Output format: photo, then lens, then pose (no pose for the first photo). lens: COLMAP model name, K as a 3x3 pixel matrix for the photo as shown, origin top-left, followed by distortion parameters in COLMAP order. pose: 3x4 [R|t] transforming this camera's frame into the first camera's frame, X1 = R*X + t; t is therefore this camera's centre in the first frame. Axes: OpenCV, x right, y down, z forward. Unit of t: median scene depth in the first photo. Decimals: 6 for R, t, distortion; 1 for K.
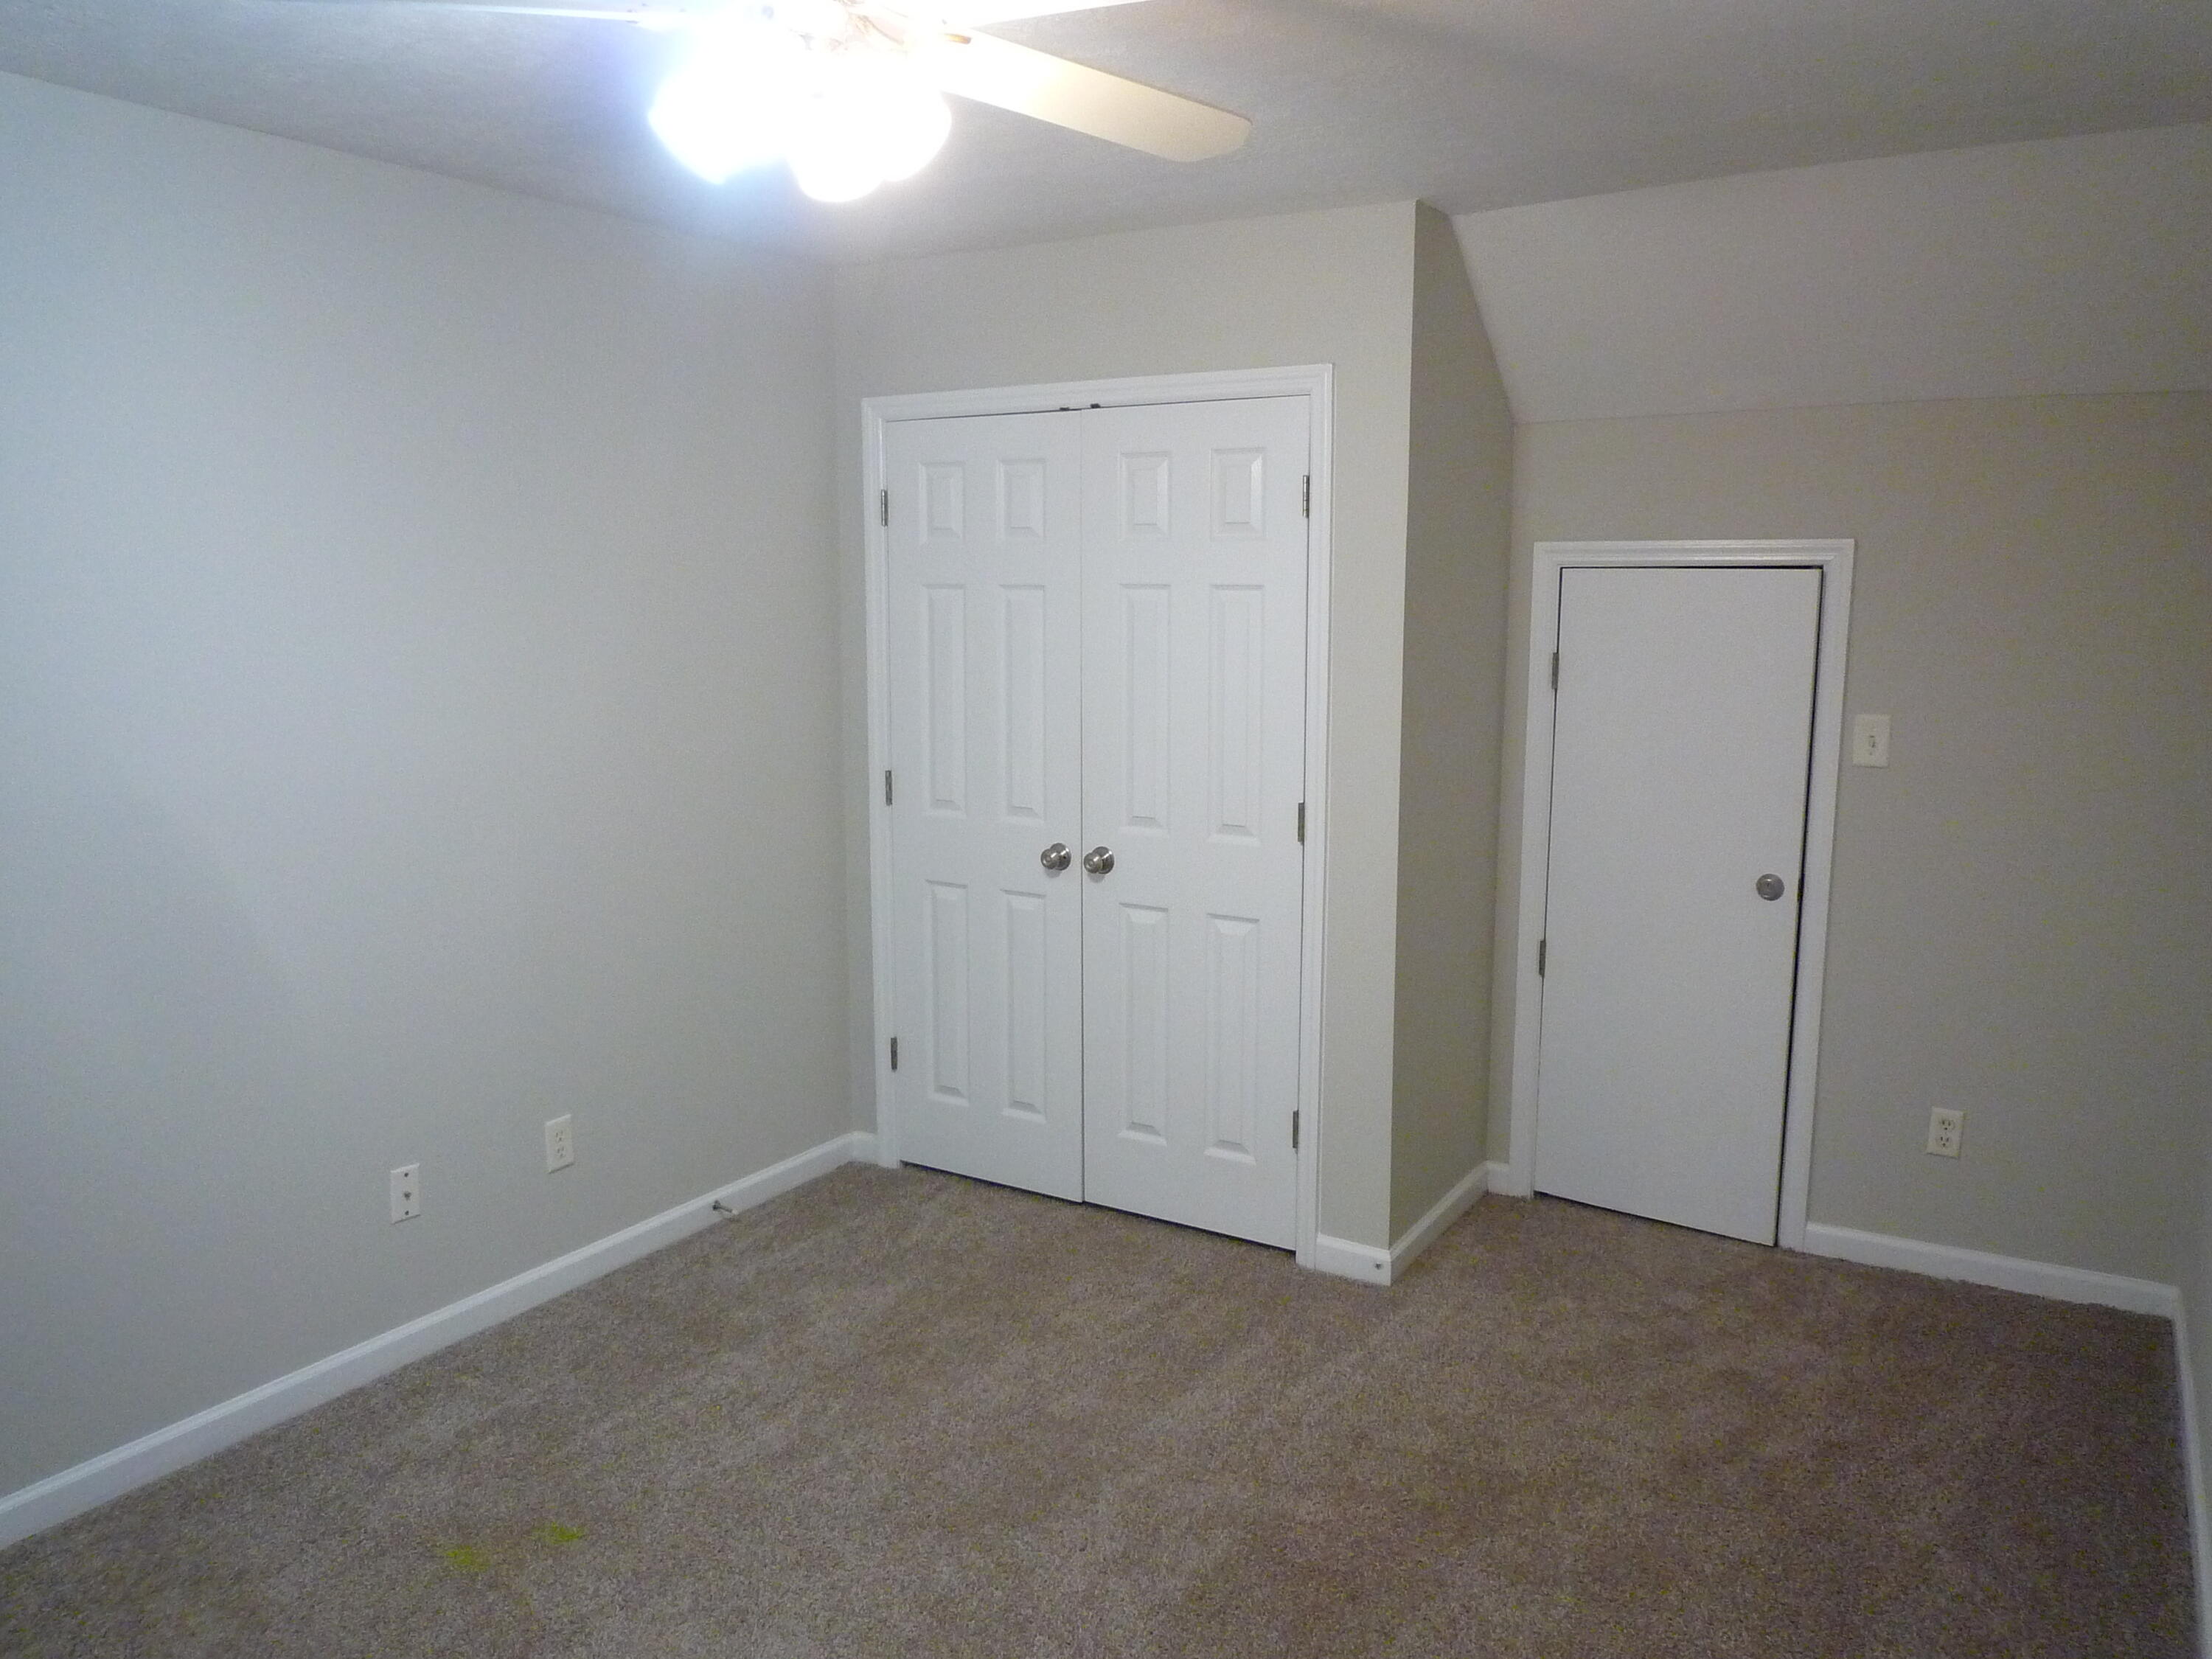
lens RADIAL K [[1628.2, 0, 1112.4], [0, 1628.2, 817.8], [0, 0, 1]] dist [-0.001540, -0.042081]
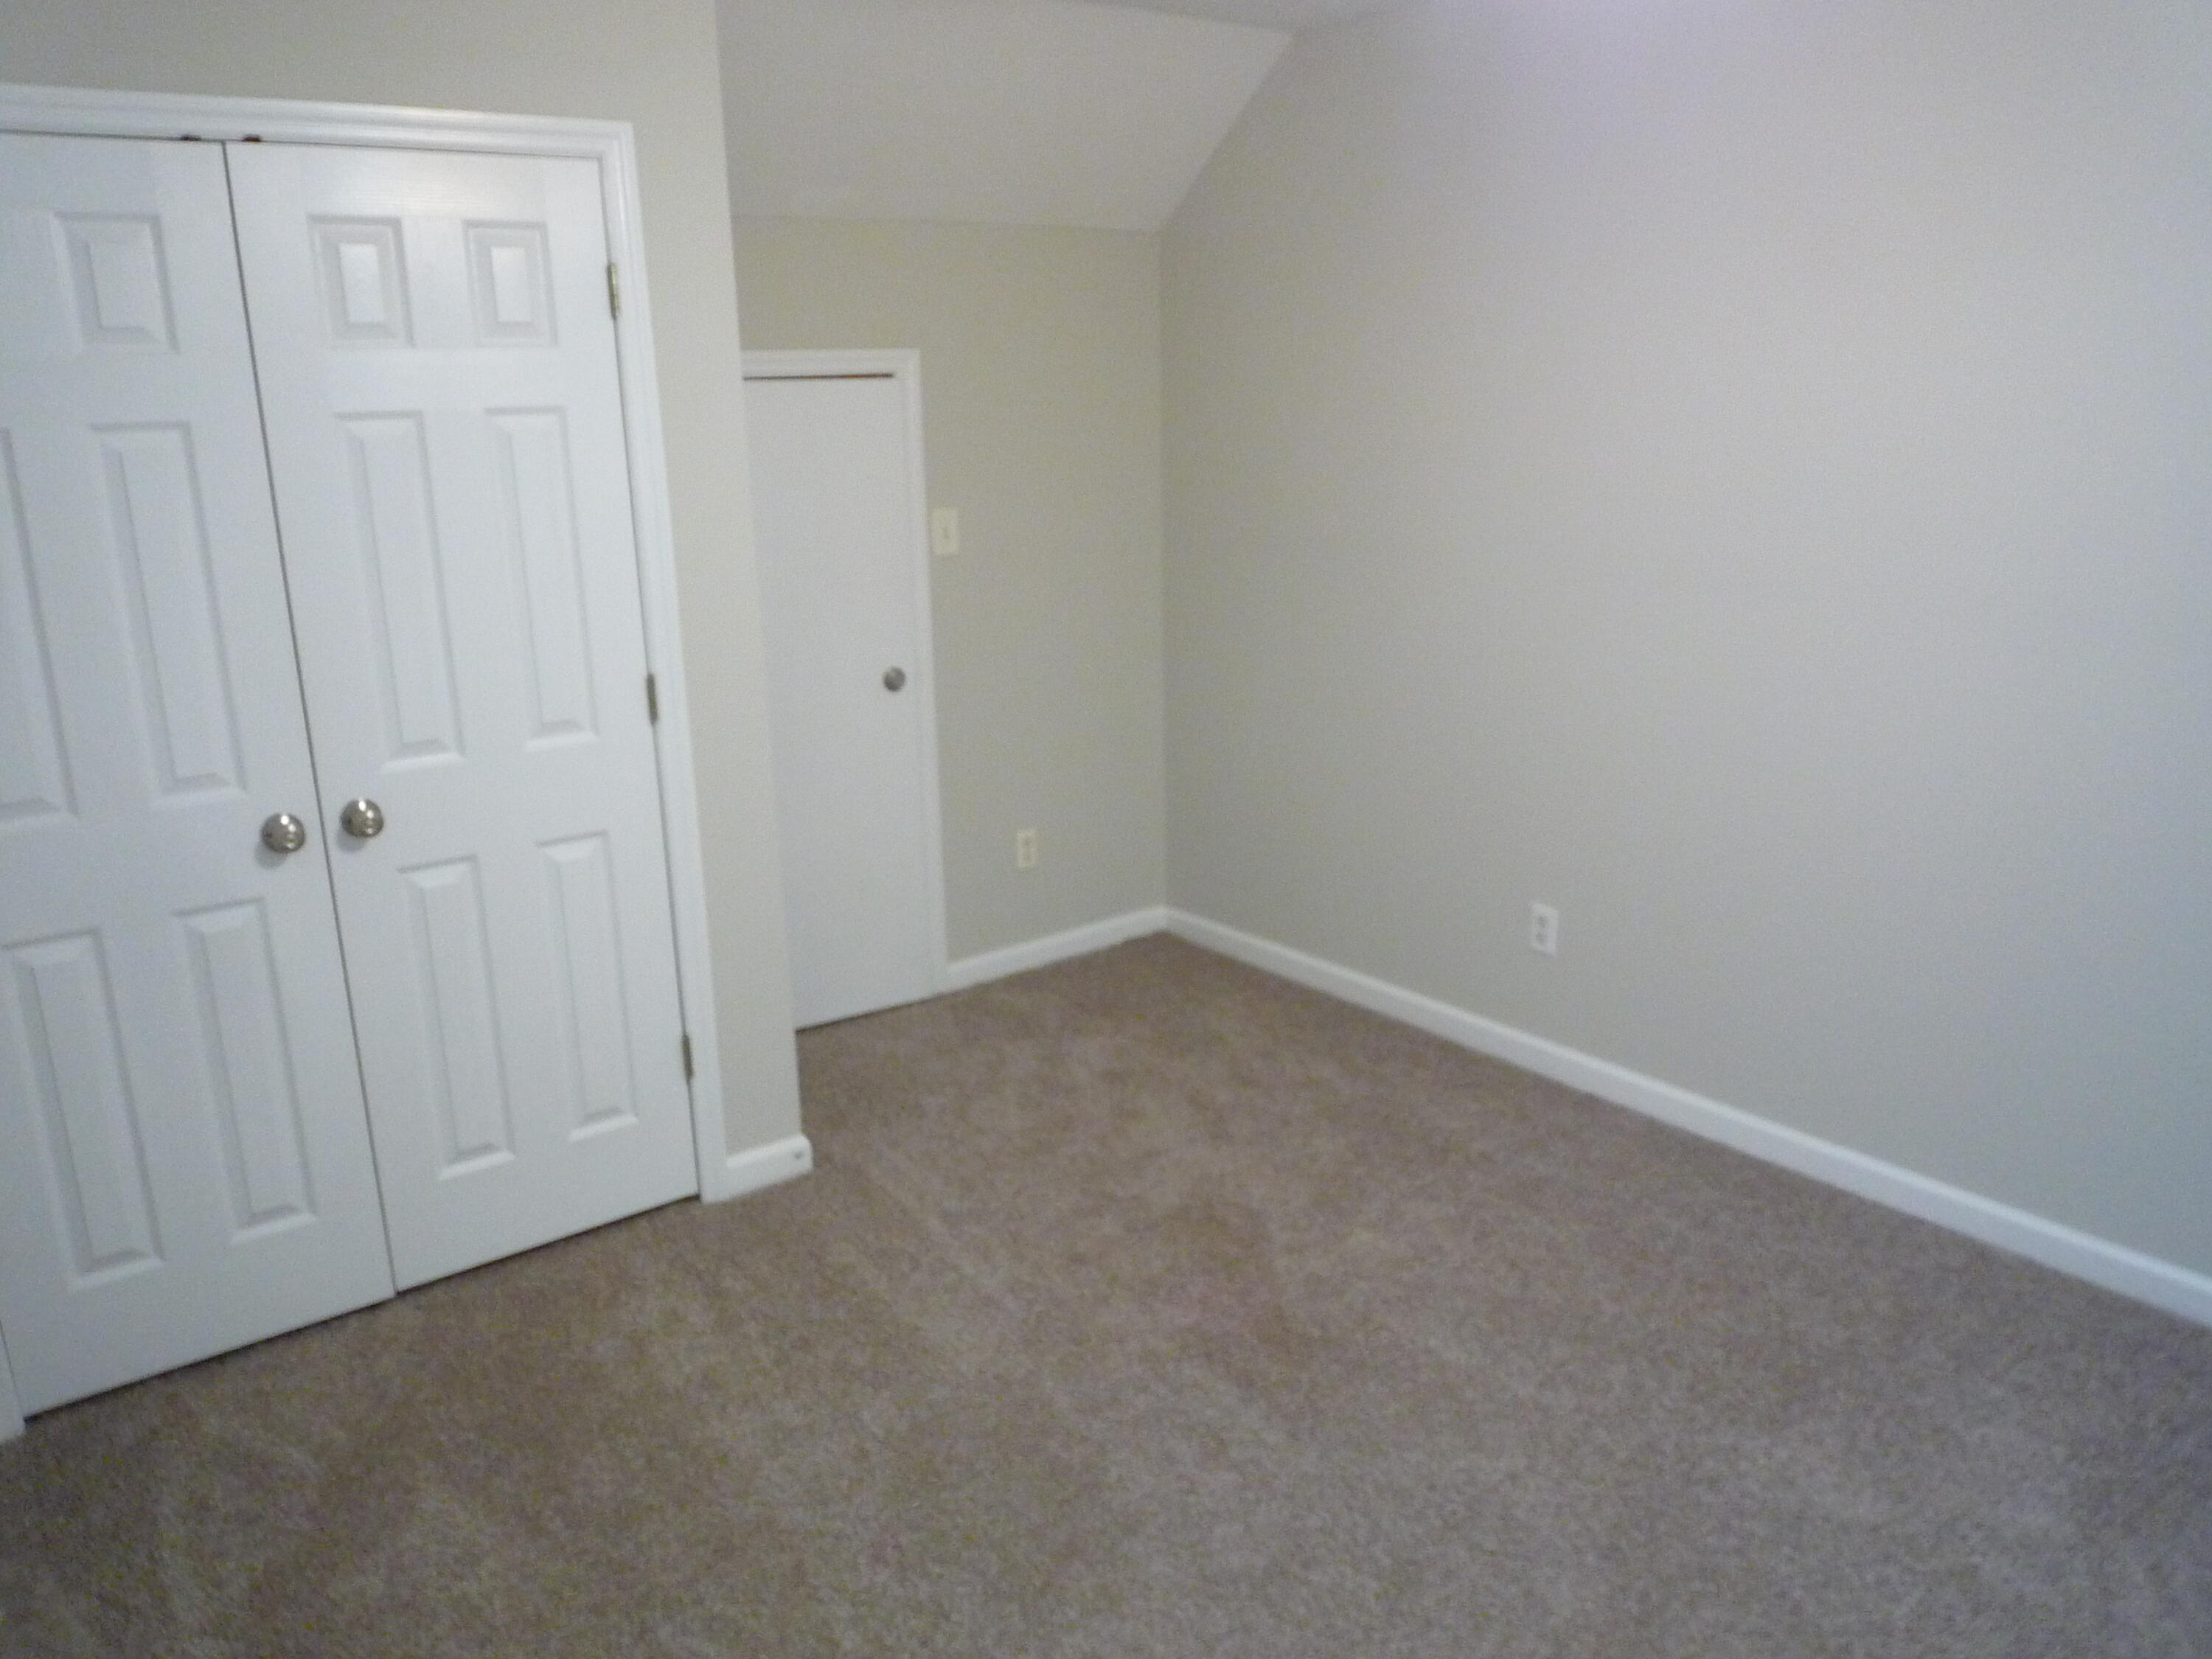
lens RADIAL K [[1628.2, 0, 1112.4], [0, 1628.2, 817.8], [0, 0, 1]] dist [-0.001540, -0.042081]
pose [[0.357108, -0.252180, 0.899377, -0.543087], [0.159997, 0.965149, 0.207094, -0.070111], [-0.920258, 0.069943, 0.385011, 0.459486]]
